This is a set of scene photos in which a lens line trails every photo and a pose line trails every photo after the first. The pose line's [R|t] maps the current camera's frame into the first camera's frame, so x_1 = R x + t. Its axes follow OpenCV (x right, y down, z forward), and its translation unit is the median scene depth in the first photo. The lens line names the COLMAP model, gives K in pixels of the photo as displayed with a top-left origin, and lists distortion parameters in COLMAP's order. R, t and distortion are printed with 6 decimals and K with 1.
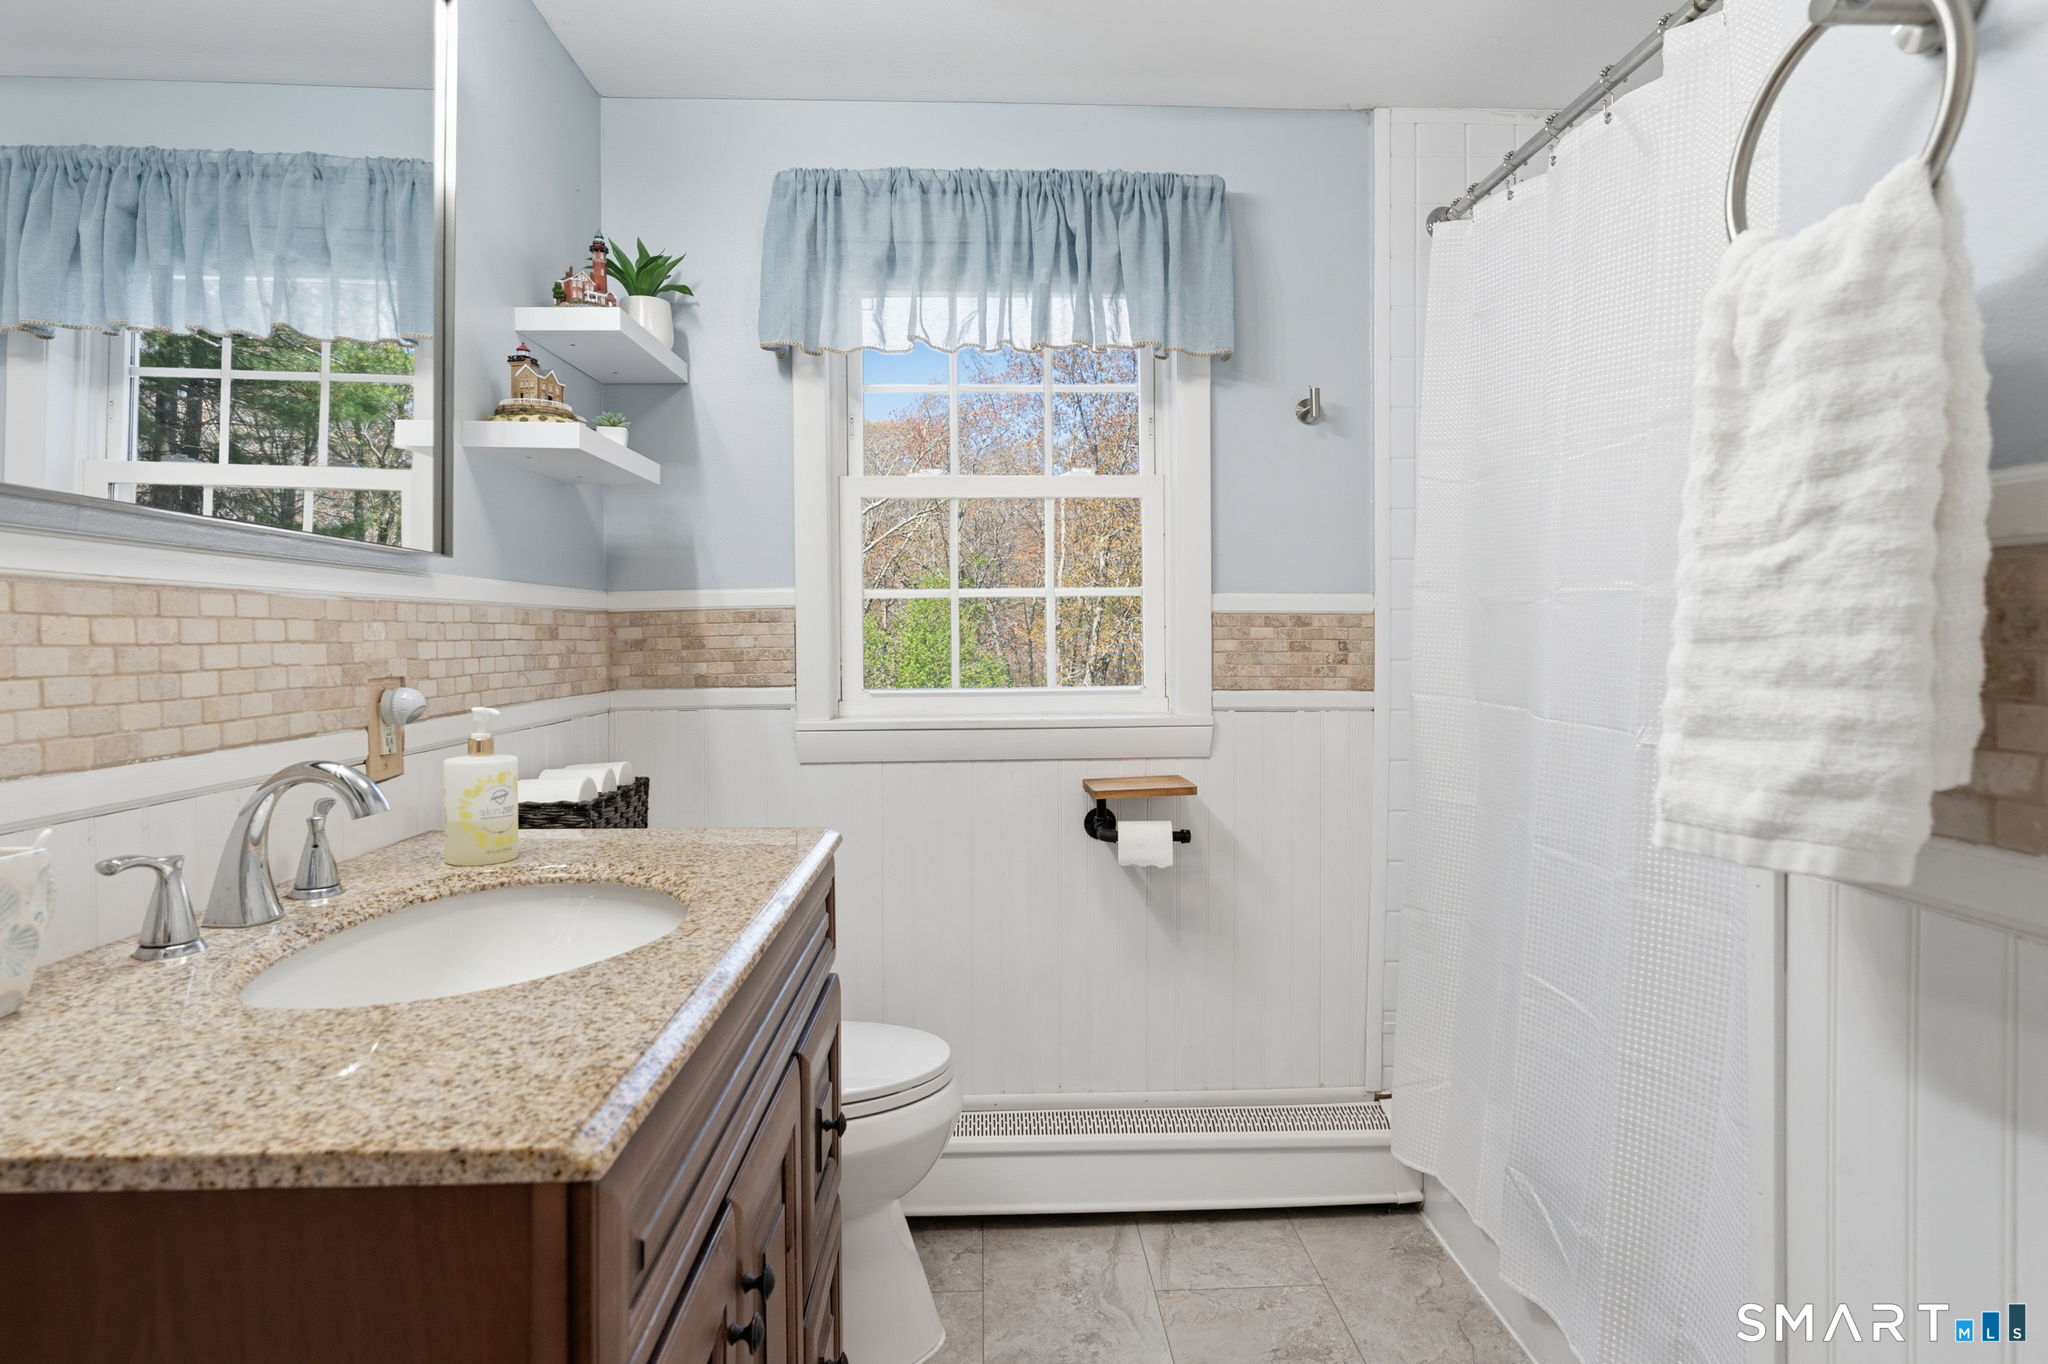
lens RADIAL K [[944.2, 0, 1000.6], [0, 944.2, 668.4], [0, 0, 1]] dist [-0.001223, -0.001065]
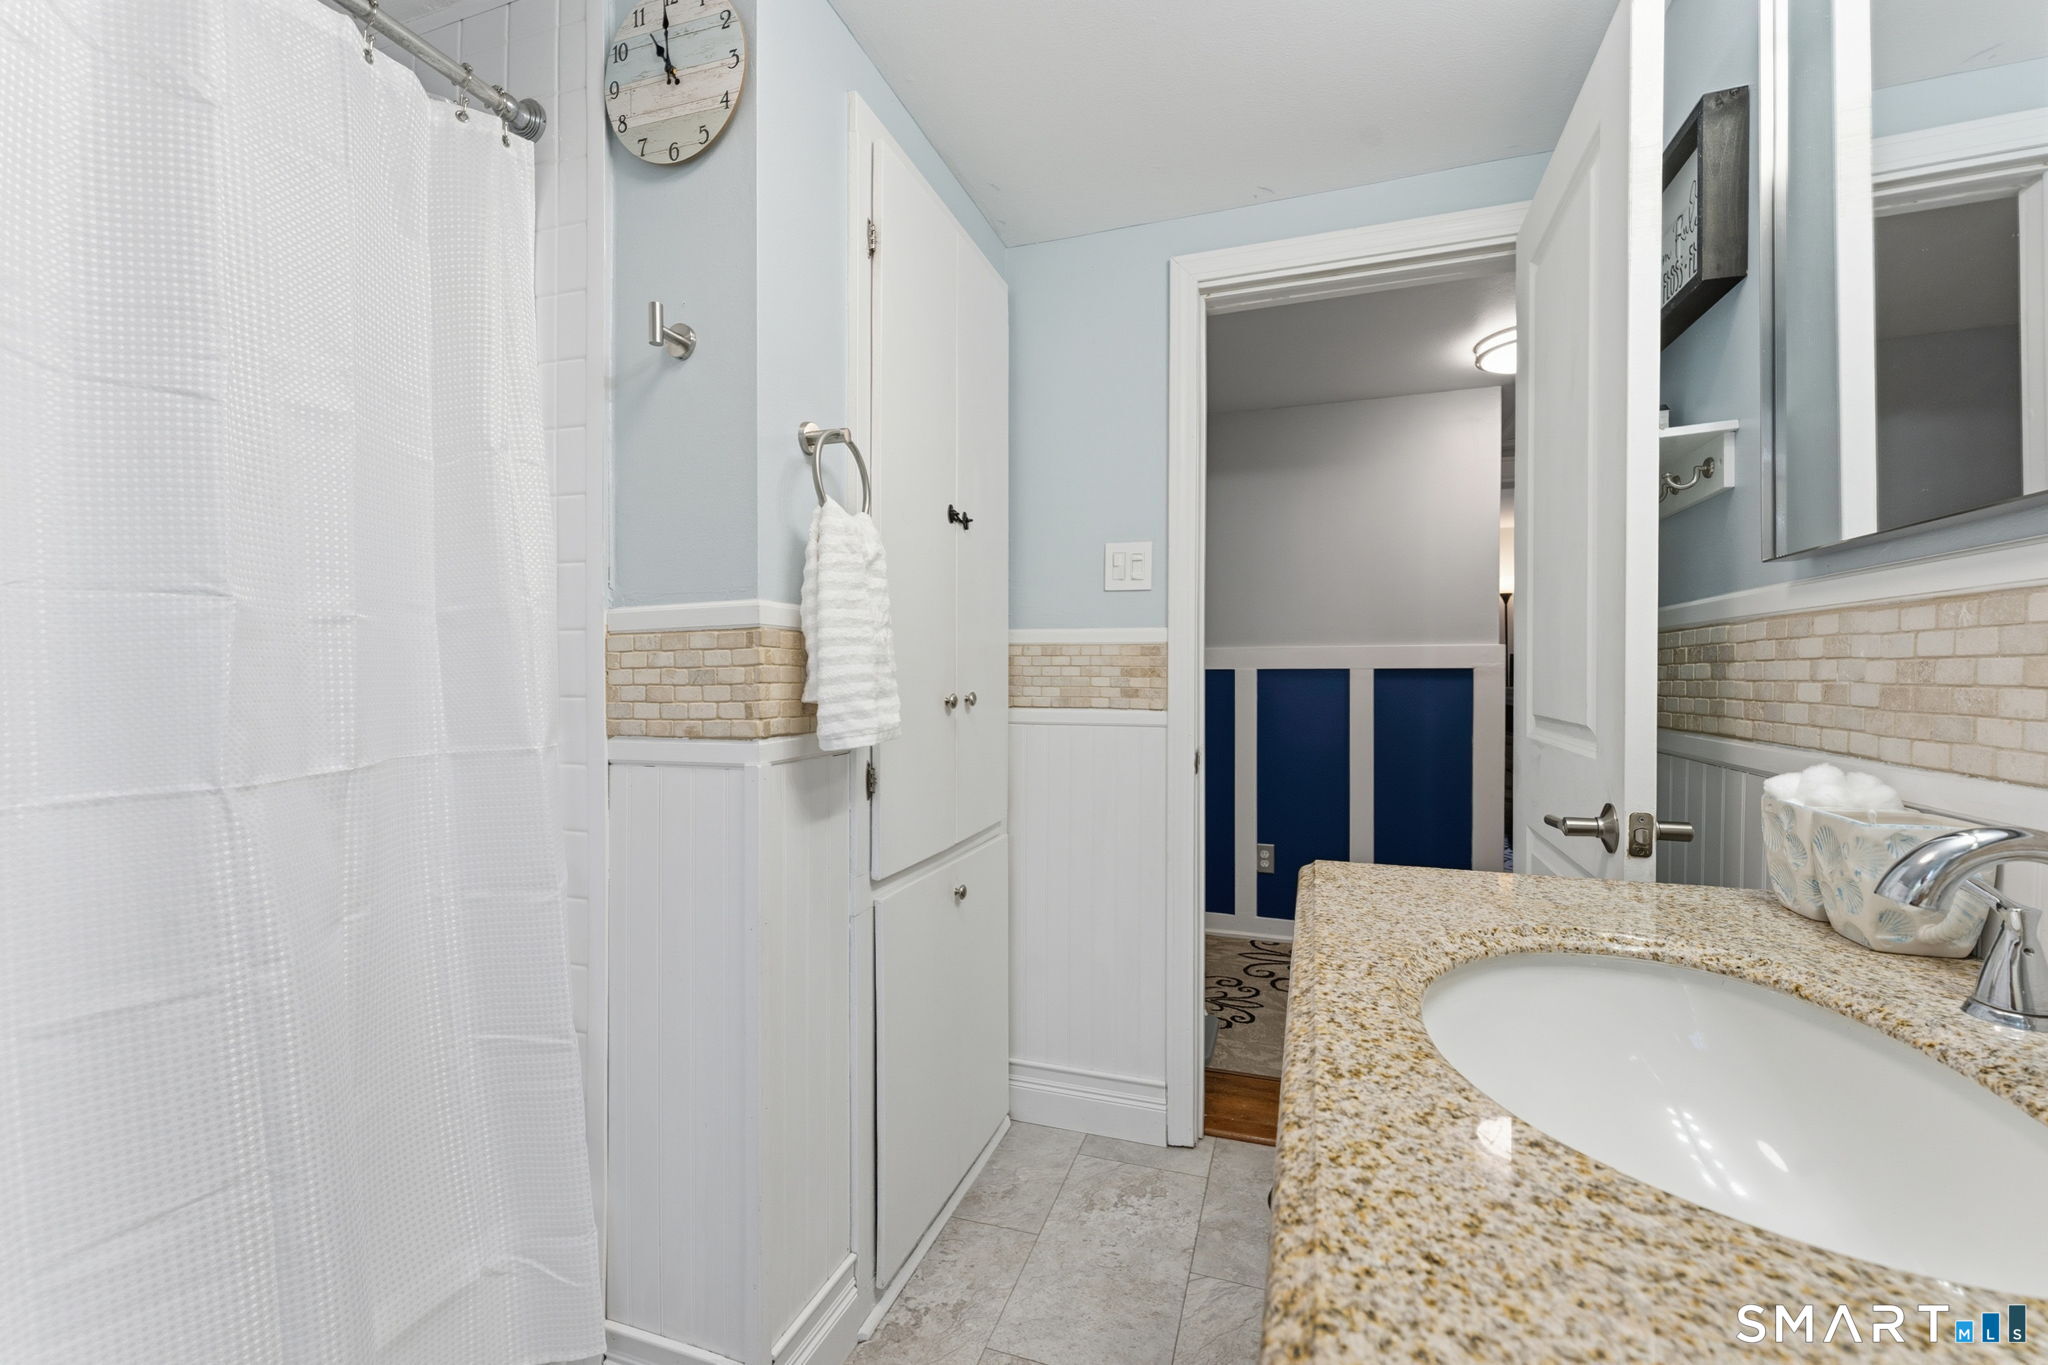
lens RADIAL K [[944.2, 0, 1000.6], [0, 944.2, 668.9], [0, 0, 1]] dist [-0.001223, -0.001065]
pose [[-0.928908, 0.000534, 0.370311, -0.398532], [0.002692, 0.999982, 0.005309, -0.018052], [-0.370302, 0.005929, -0.928893, 2.363548]]
